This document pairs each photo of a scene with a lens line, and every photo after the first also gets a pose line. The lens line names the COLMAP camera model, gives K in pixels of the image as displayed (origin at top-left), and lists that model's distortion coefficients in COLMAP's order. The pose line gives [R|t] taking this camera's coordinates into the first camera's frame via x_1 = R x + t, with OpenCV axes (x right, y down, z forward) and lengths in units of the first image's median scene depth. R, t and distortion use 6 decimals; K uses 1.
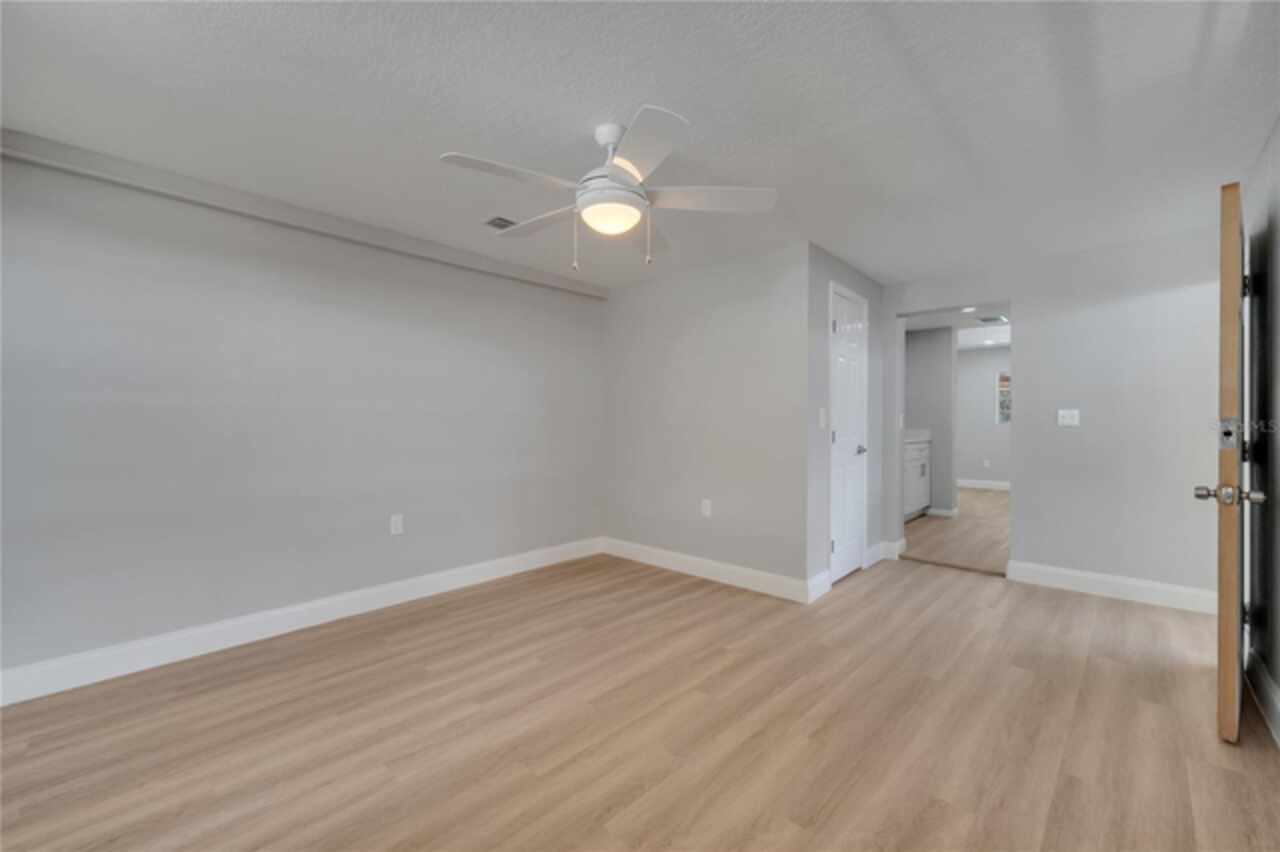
lens RADIAL K [[524.8, 0, 641.3], [0, 524.8, 425.8], [0, 0, 1]] dist [-0.000017, -0.000084]
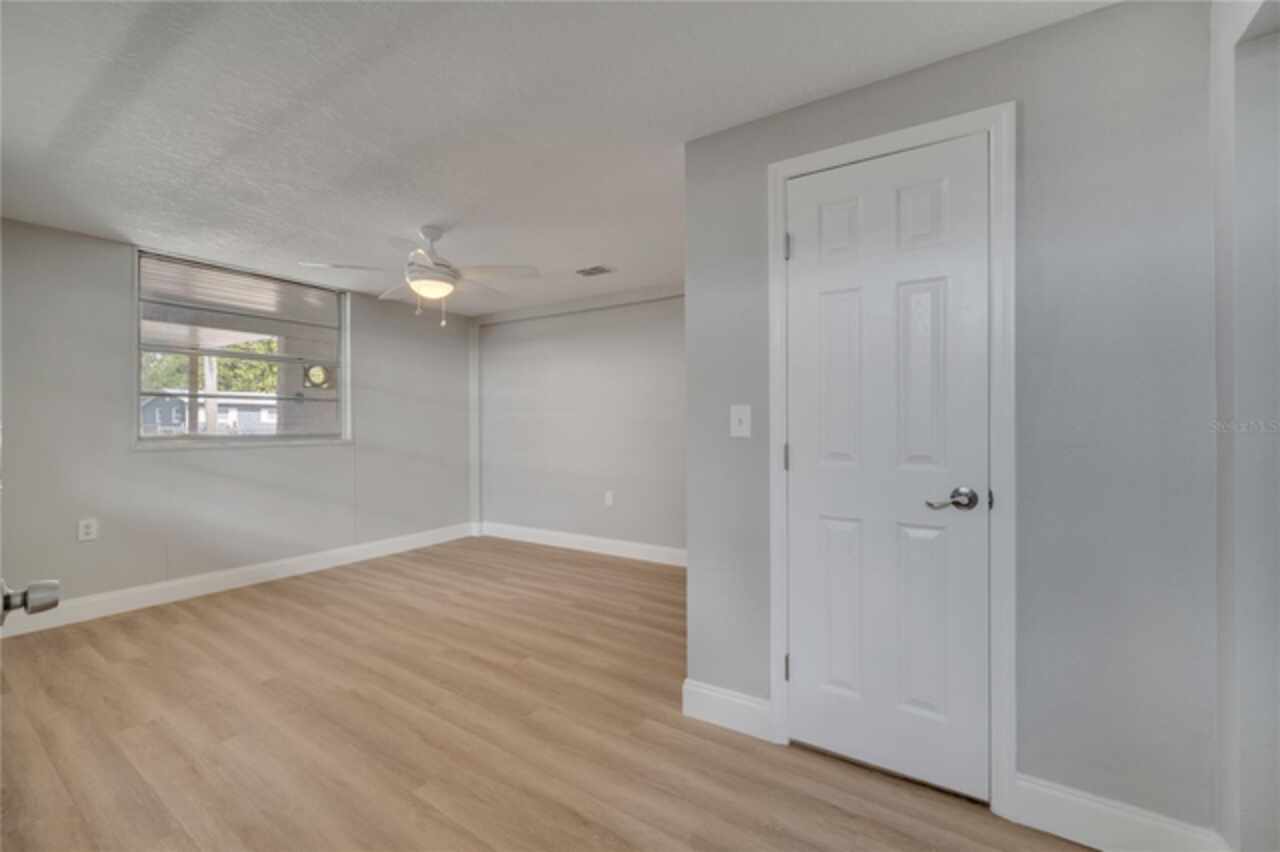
lens RADIAL K [[524.8, 0, 641.3], [0, 524.8, 425.8], [0, 0, 1]] dist [-0.000017, -0.000084]
pose [[0.172593, 0.004318, -0.984984, 1.269132], [-0.012009, 0.999925, 0.002280, -0.016492], [0.984920, 0.011435, 0.172632, 1.131178]]
